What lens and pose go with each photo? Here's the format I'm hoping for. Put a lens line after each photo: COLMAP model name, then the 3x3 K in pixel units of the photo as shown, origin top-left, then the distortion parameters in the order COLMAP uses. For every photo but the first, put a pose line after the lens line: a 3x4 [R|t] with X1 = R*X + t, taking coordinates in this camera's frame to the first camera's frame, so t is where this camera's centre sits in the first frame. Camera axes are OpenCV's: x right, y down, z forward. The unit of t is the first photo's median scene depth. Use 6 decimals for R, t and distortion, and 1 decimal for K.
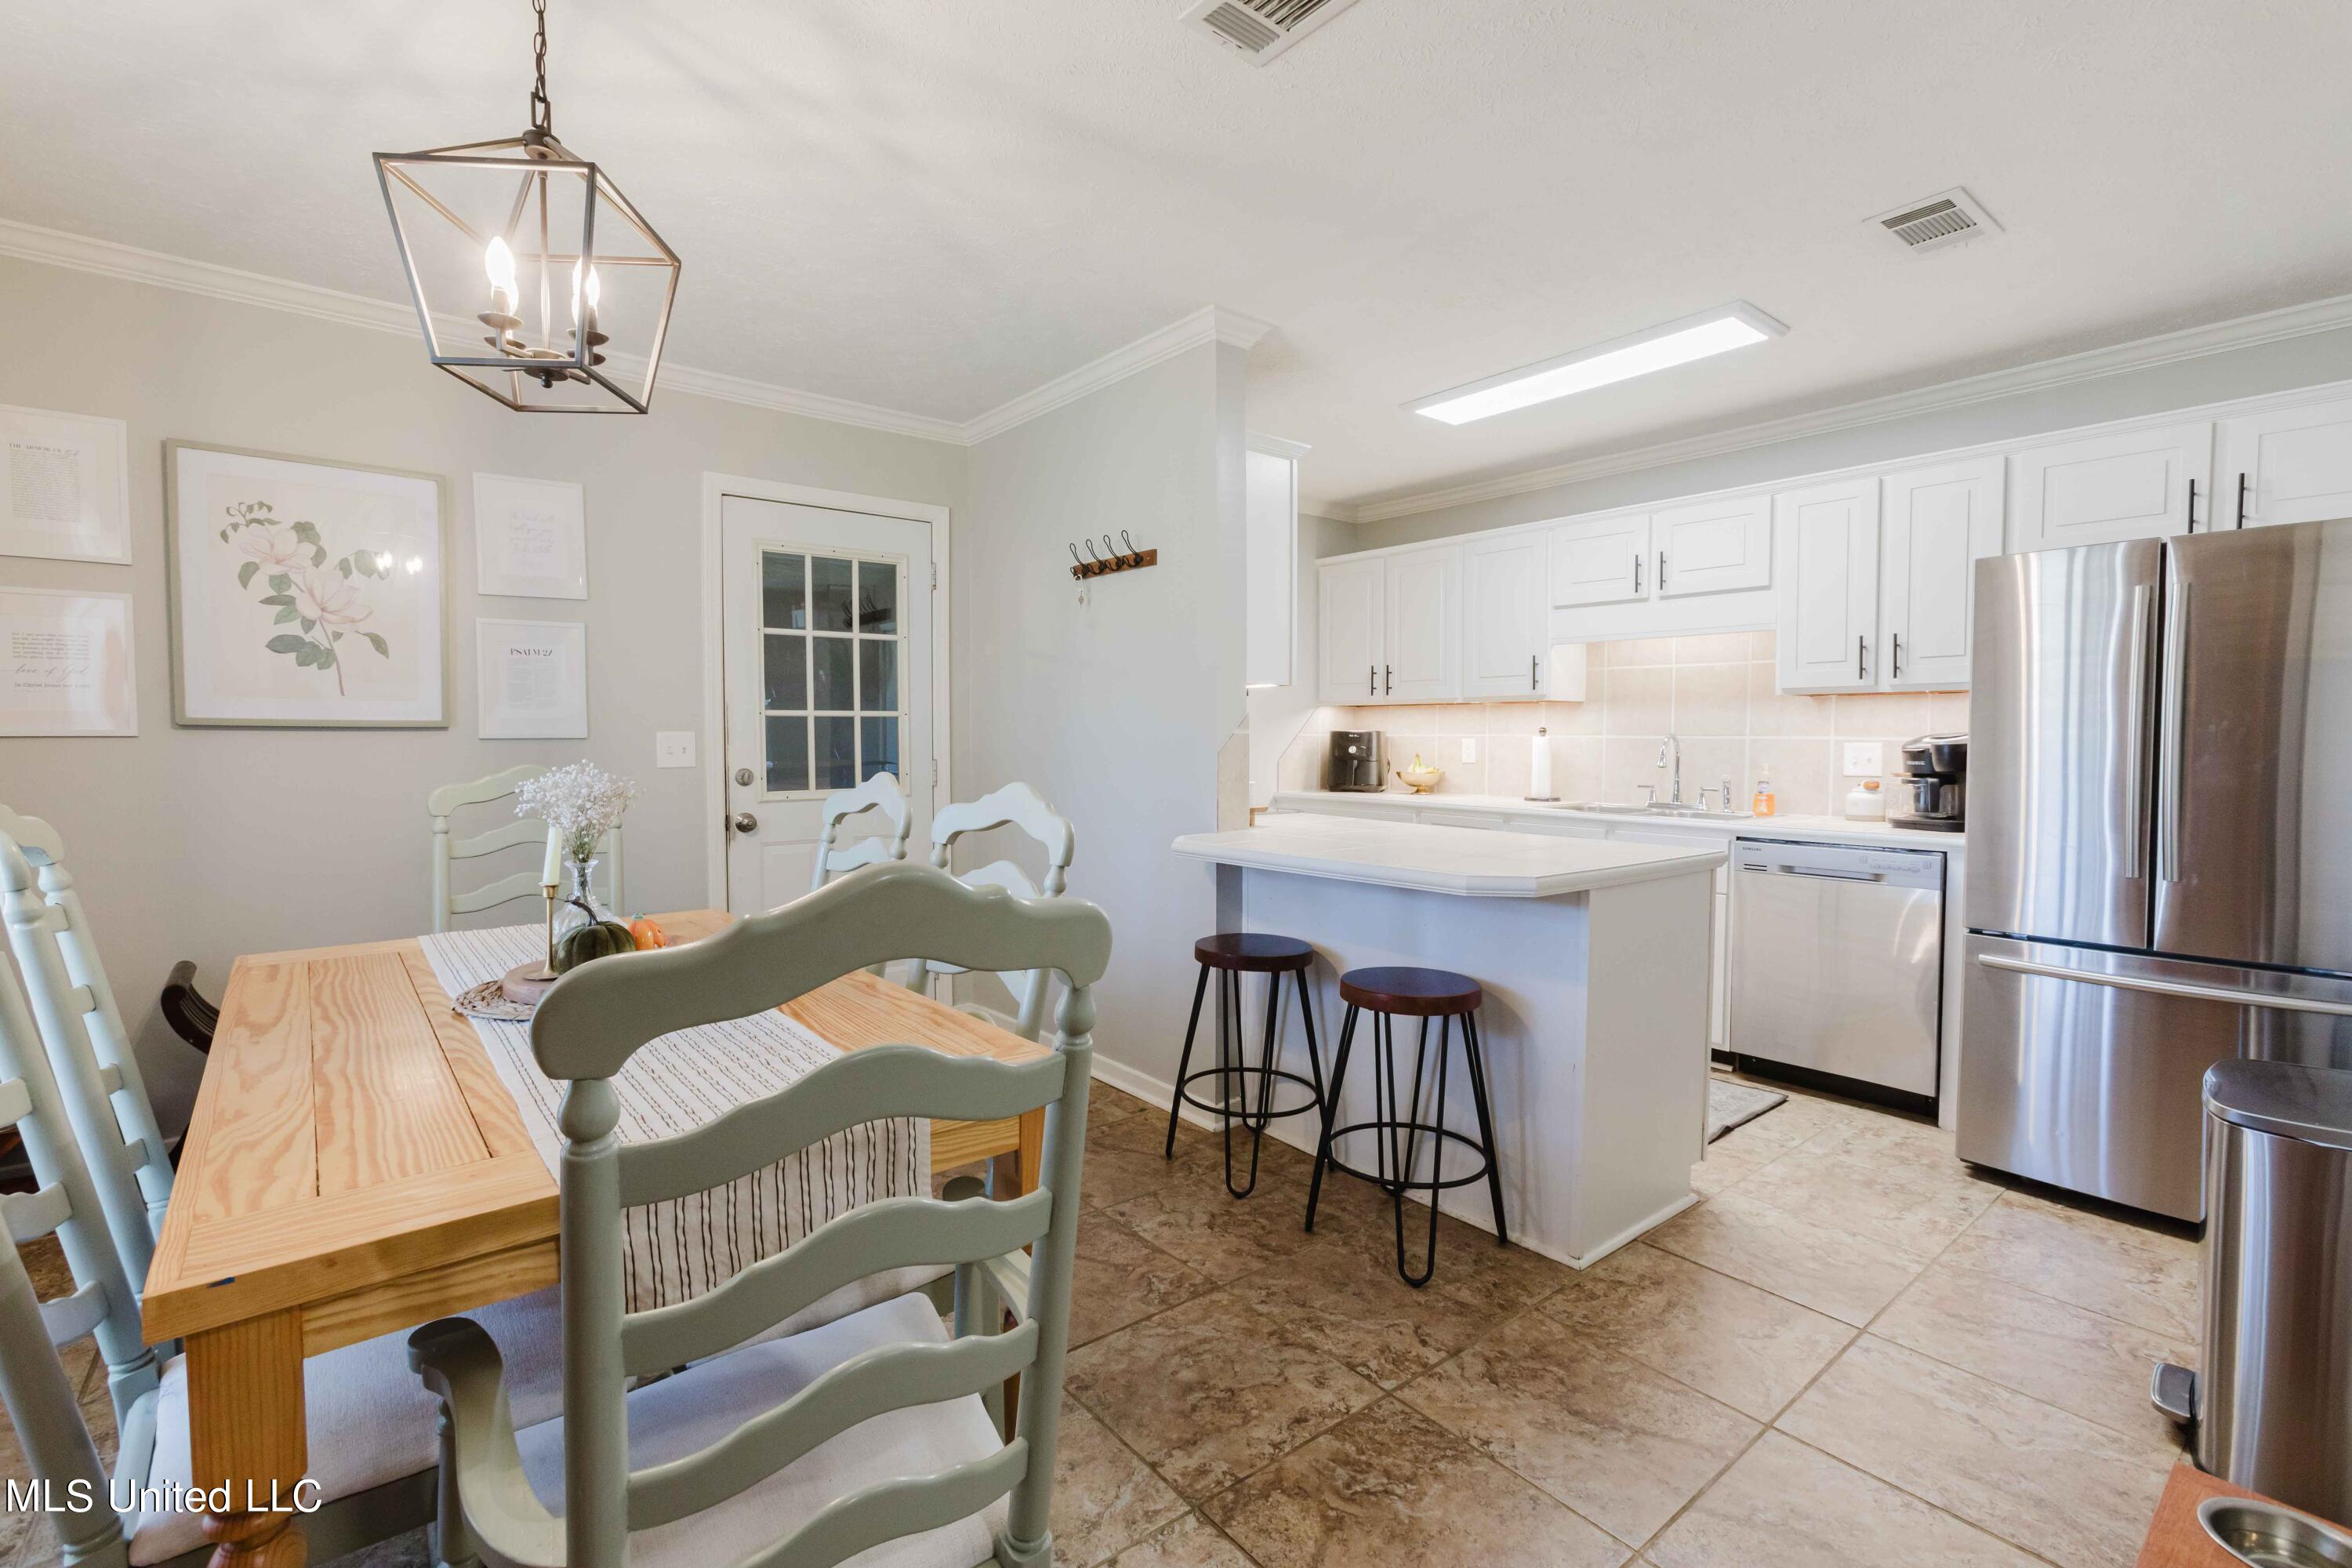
lens RADIAL K [[1049.0, 0, 1166.4], [0, 1049.0, 775.3], [0, 0, 1]] dist [-0.025838, 0.000284]
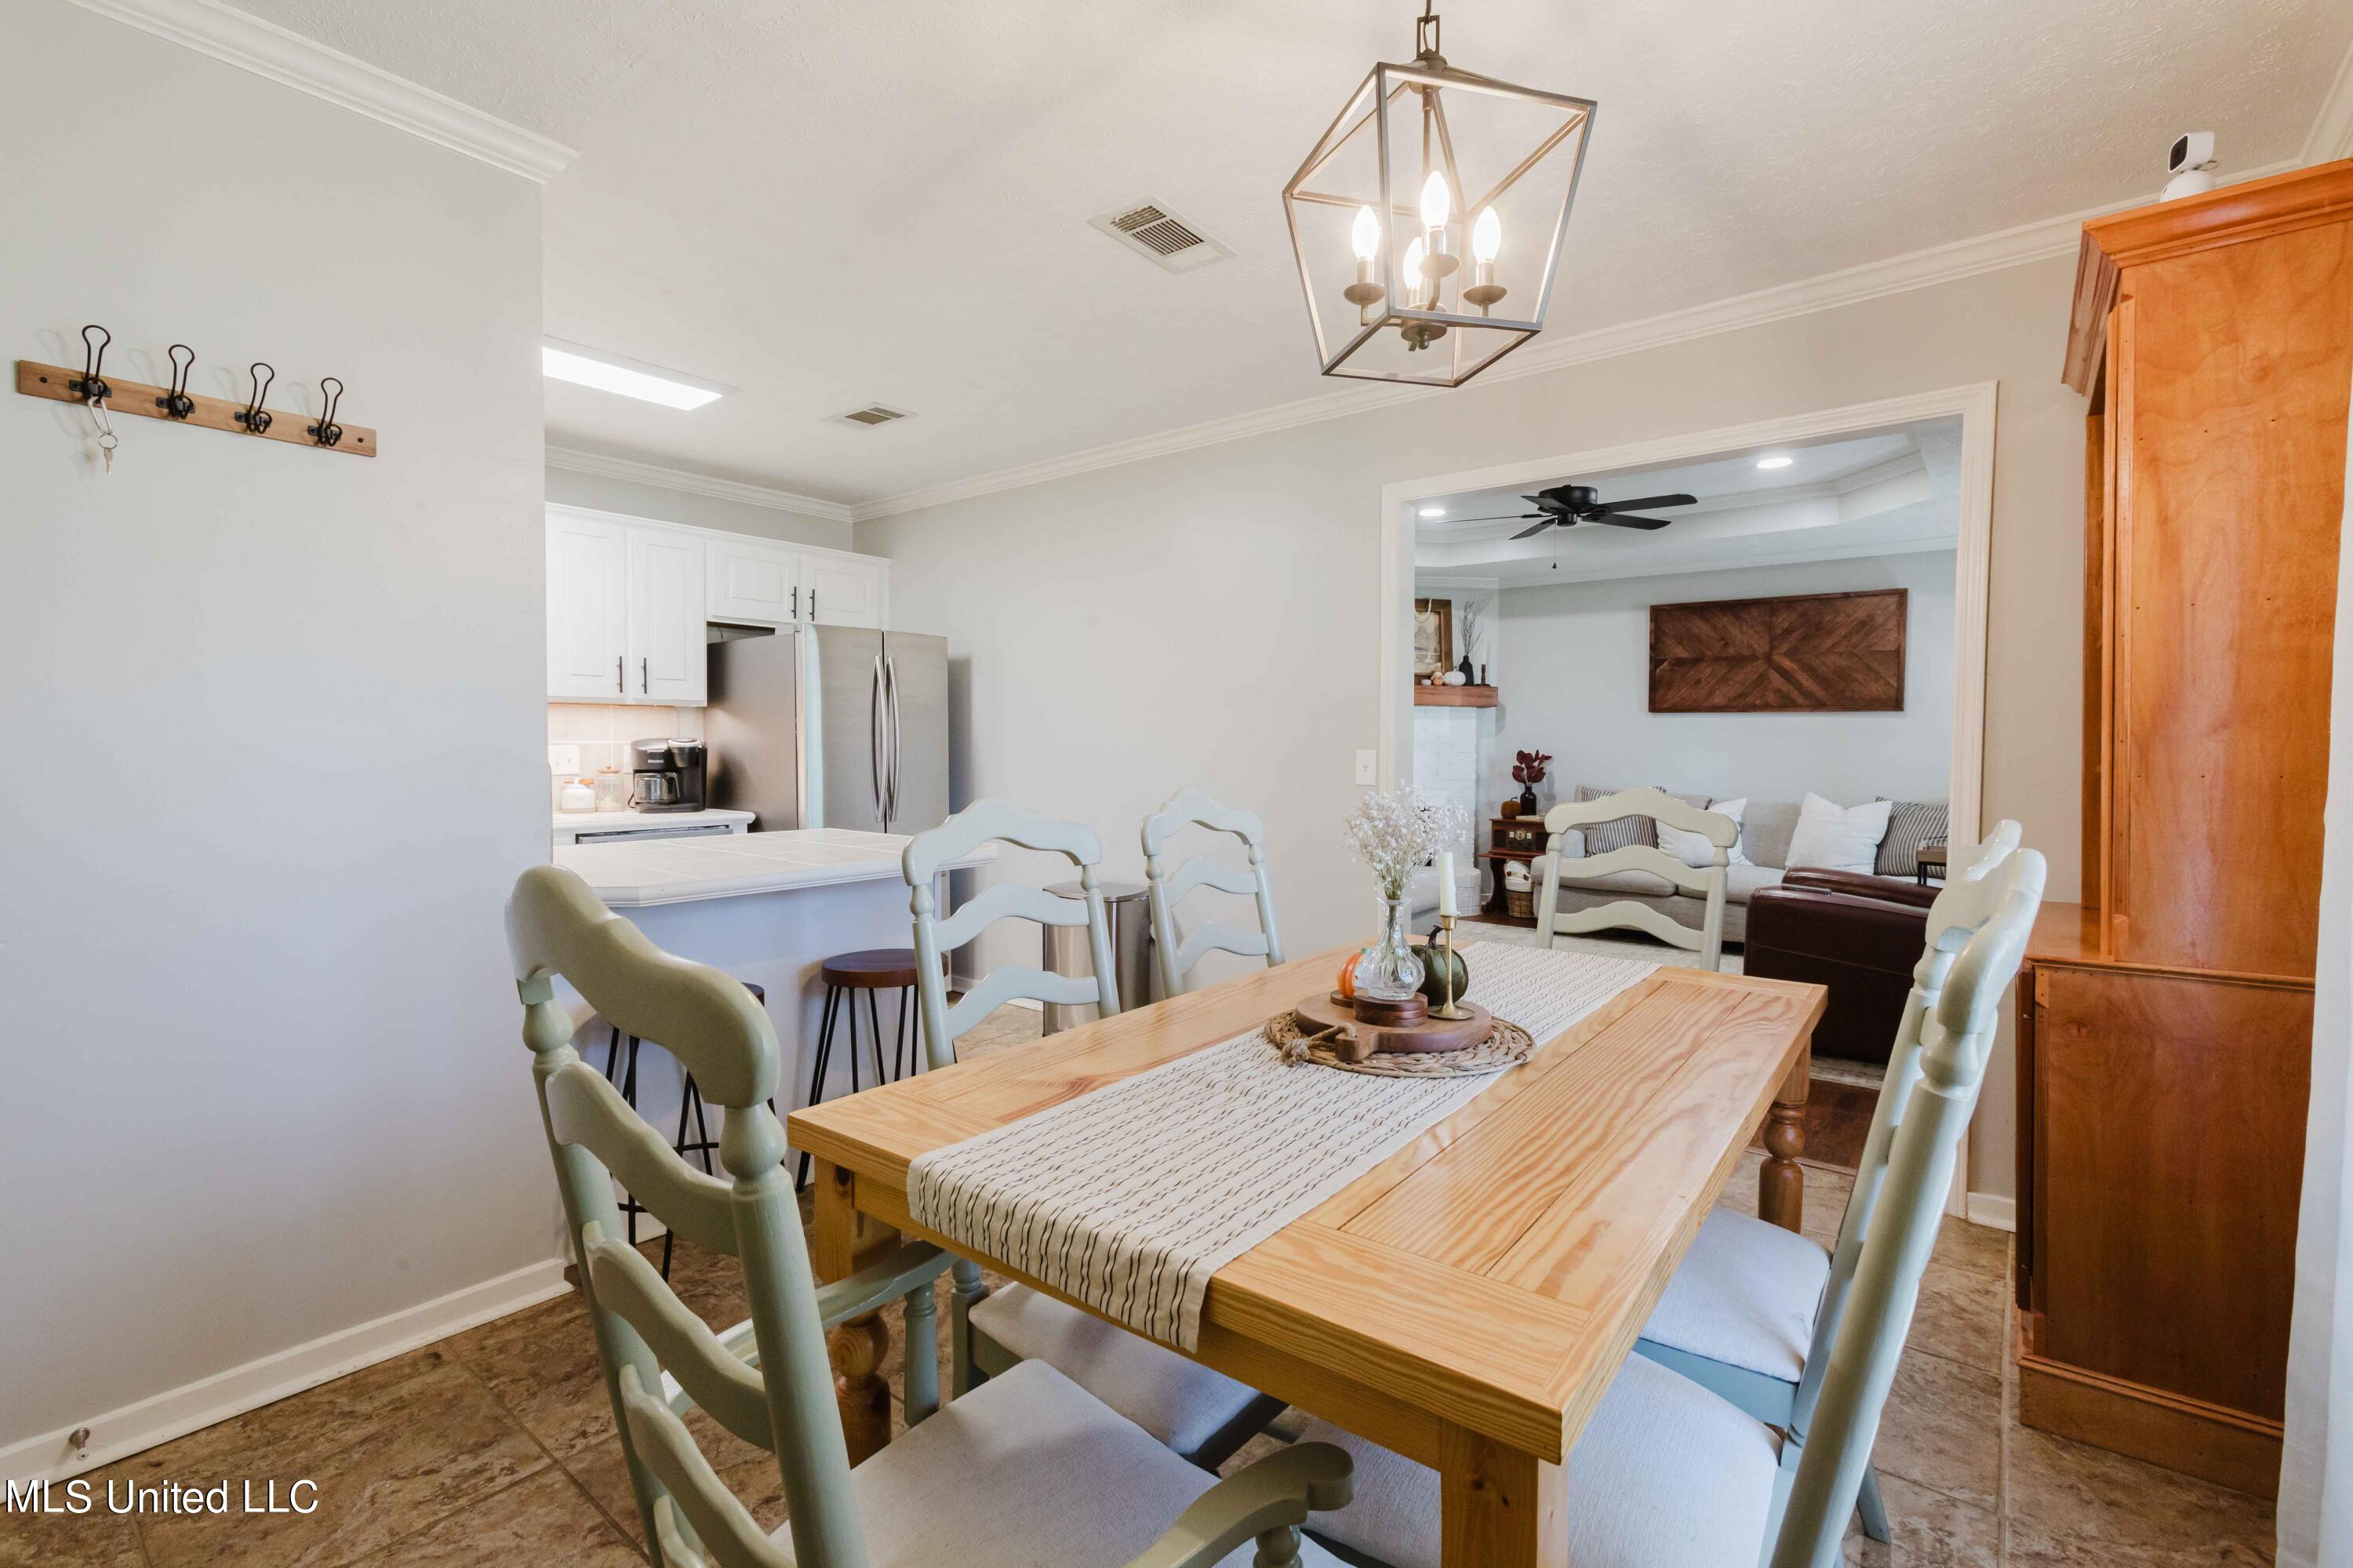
lens RADIAL K [[1049.5, 0, 1166.9], [0, 1049.5, 775.3], [0, 0, 1]] dist [-0.025838, 0.000284]
pose [[-0.208307, -0.033816, 0.977479, -0.679357], [0.029607, 0.998726, 0.040860, -0.029714], [-0.977615, 0.037451, -0.207040, 0.672263]]
